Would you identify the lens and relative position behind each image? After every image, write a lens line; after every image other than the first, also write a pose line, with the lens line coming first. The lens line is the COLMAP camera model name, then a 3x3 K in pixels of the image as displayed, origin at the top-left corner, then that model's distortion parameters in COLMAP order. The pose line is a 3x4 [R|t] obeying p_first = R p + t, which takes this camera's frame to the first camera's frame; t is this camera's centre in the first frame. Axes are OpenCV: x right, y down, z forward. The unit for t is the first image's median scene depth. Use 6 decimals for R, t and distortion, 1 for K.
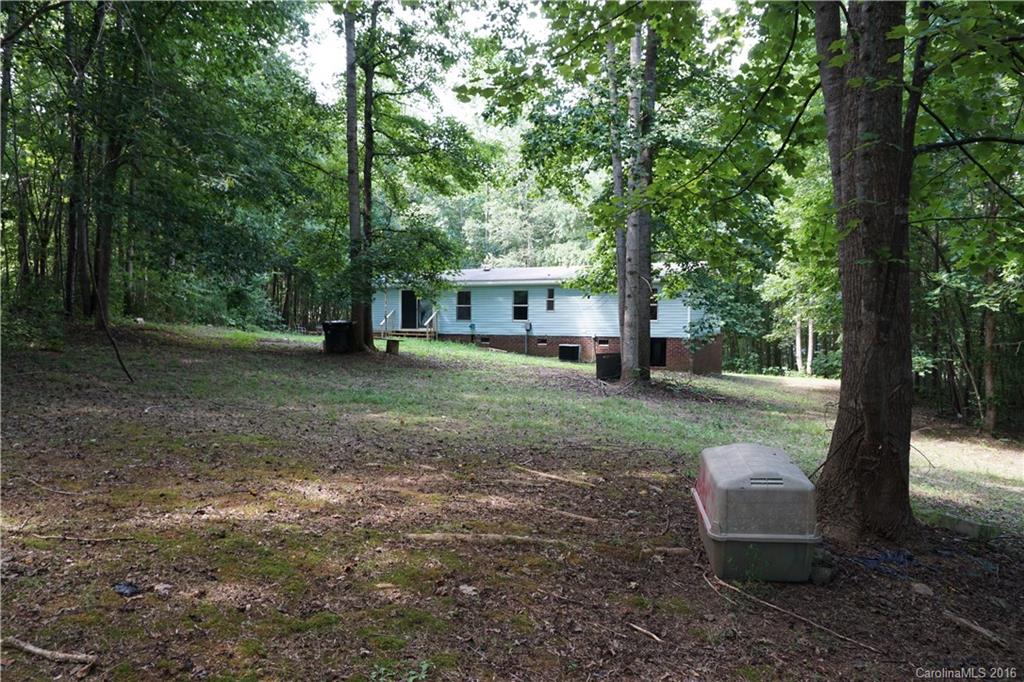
lens RADIAL K [[680.0, 0, 511.8], [0, 680.0, 345.5], [0, 0, 1]] dist [-0.066611, 0.066817]
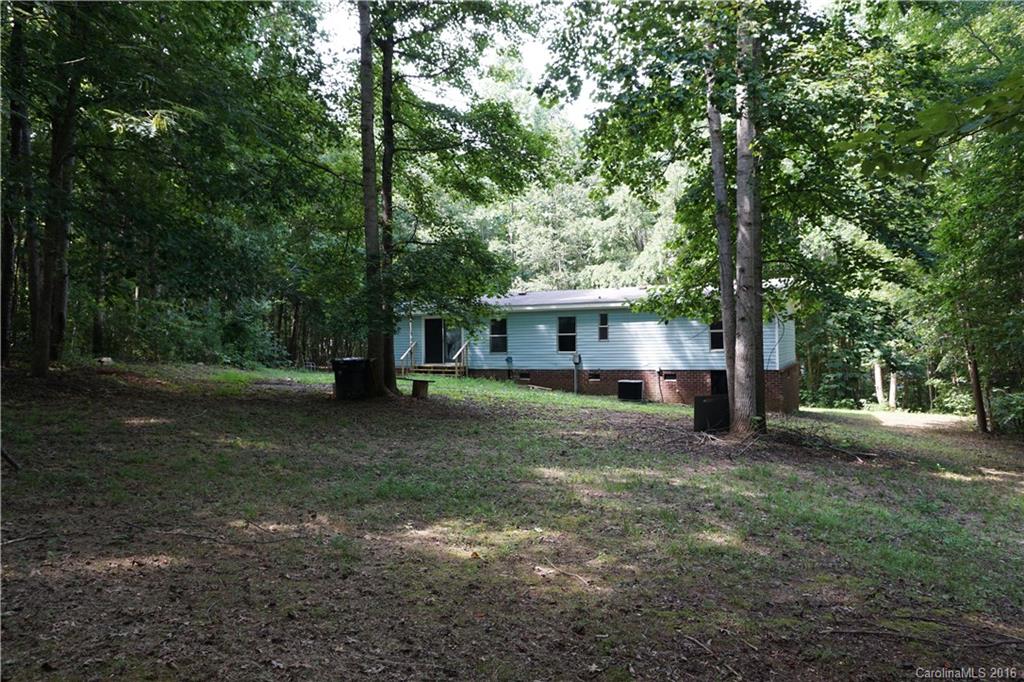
lens RADIAL K [[680.0, 0, 511.8], [0, 680.0, 345.5], [0, 0, 1]] dist [-0.066611, 0.066817]
pose [[0.999722, -0.016708, -0.016636, -0.048507], [0.015987, 0.998968, -0.042516, -0.011944], [0.017329, 0.042238, 0.998957, 0.182952]]
